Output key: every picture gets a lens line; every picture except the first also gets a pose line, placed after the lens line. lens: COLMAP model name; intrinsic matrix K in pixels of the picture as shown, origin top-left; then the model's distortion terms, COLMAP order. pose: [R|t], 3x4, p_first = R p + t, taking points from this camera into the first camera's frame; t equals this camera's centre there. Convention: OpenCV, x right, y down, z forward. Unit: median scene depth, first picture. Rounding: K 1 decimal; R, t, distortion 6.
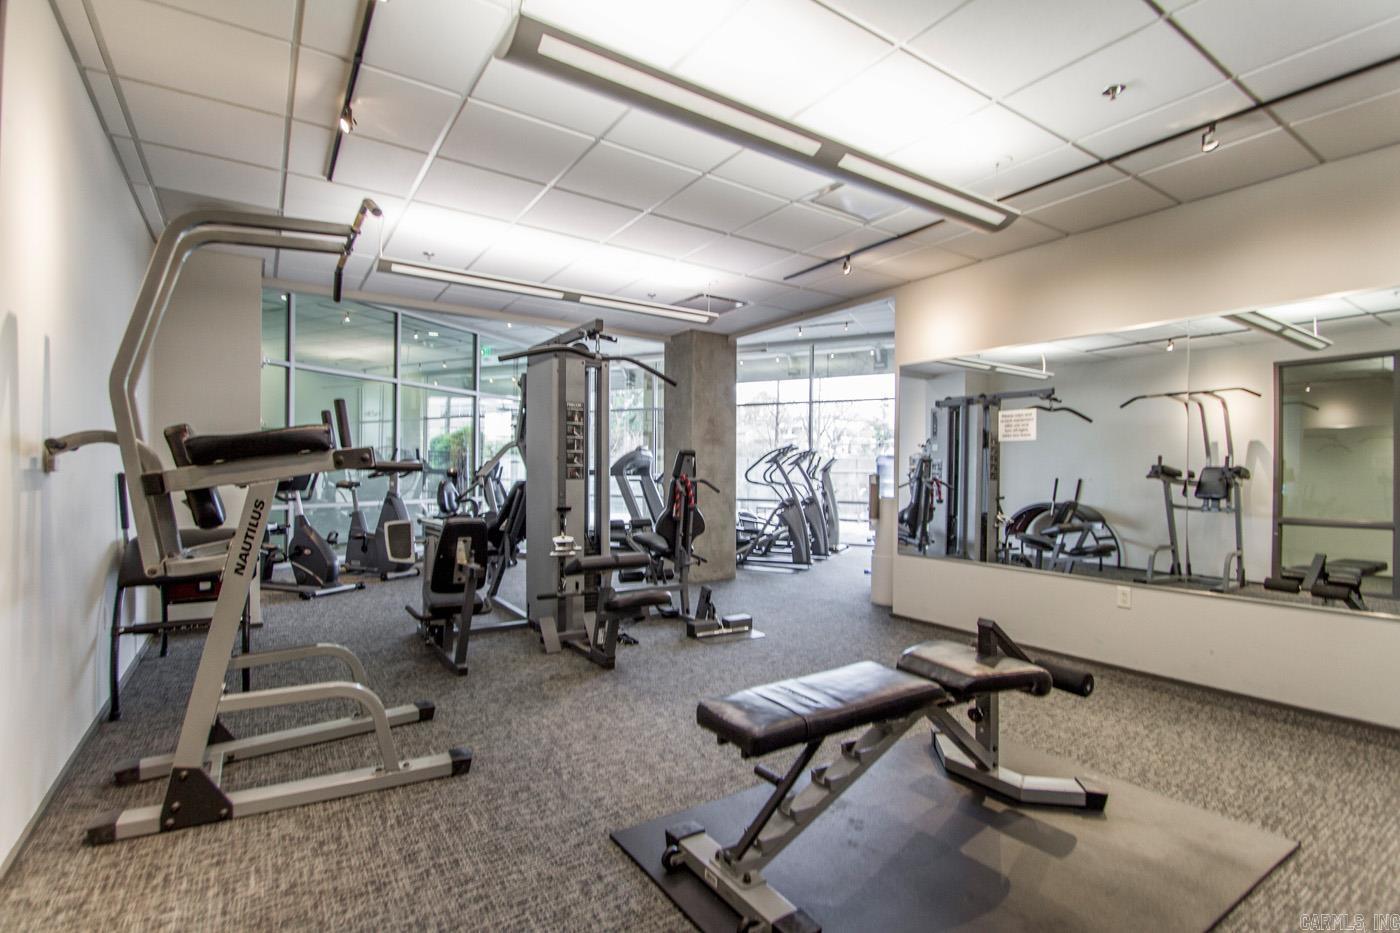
lens RADIAL K [[656.0, 0, 698.6], [0, 656.0, 470.6], [0, 0, 1]] dist [-0.003837, -0.004232]
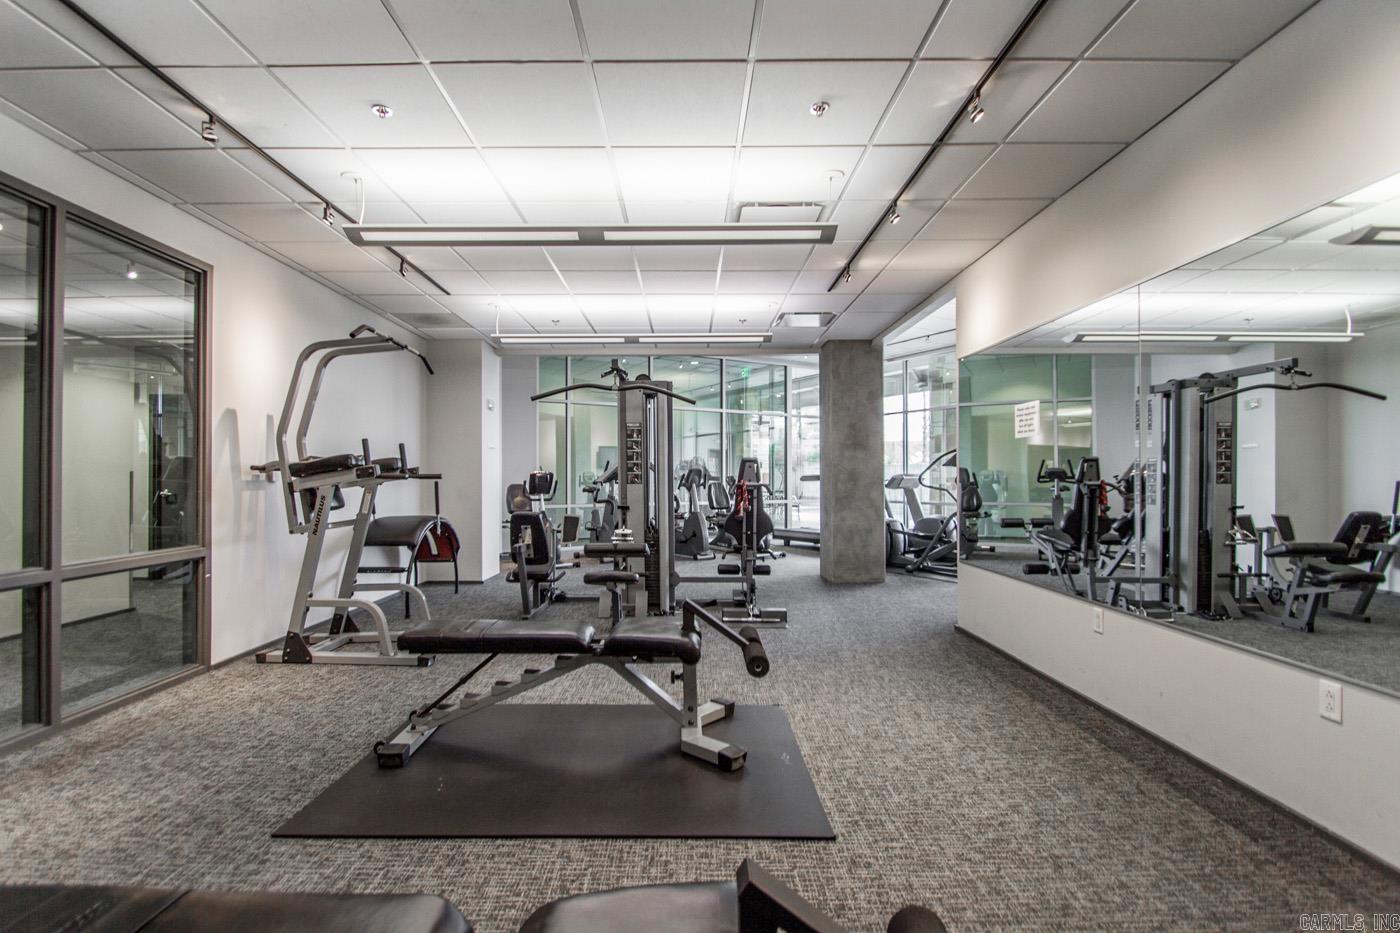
lens RADIAL K [[656.0, 0, 686.5], [0, 656.0, 473.6], [0, 0, 1]] dist [-0.003837, -0.004232]
pose [[0.835063, -0.013899, -0.549979, 0.586314], [0.011373, 0.999903, -0.008001, 0.004338], [0.550037, 0.000427, 0.835140, 0.004394]]
